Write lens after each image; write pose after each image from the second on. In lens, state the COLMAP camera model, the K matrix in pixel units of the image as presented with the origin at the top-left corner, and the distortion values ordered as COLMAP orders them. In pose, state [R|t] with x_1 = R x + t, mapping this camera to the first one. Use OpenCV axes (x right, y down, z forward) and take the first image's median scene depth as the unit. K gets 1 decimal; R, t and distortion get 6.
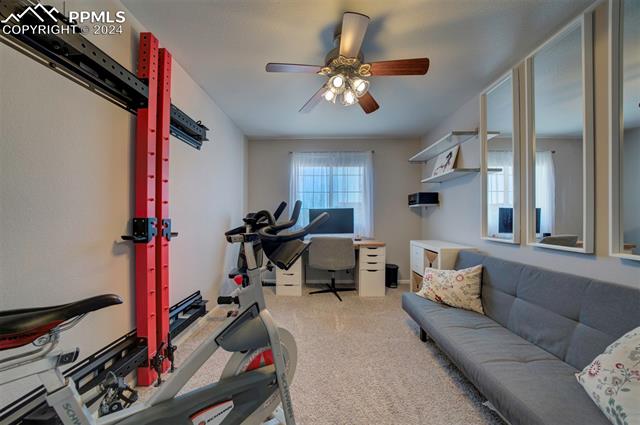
lens RADIAL K [[222.0, 0, 319.4], [0, 222.0, 216.6], [0, 0, 1]] dist [-0.019496, 0.000080]
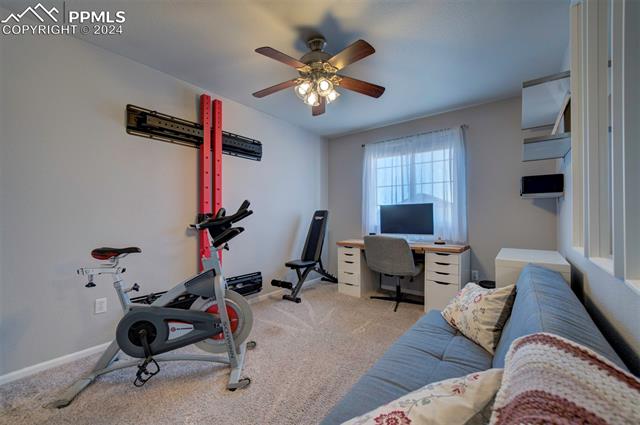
lens RADIAL K [[261.2, 0, 317.6], [0, 261.2, 214.8], [0, 0, 1]] dist [-0.000906, -0.000044]
pose [[0.789731, 0.000123, -0.613453, 0.463020], [-0.001097, 0.999999, -0.001212, 0.006513], [0.613452, 0.001630, 0.789730, 0.009809]]
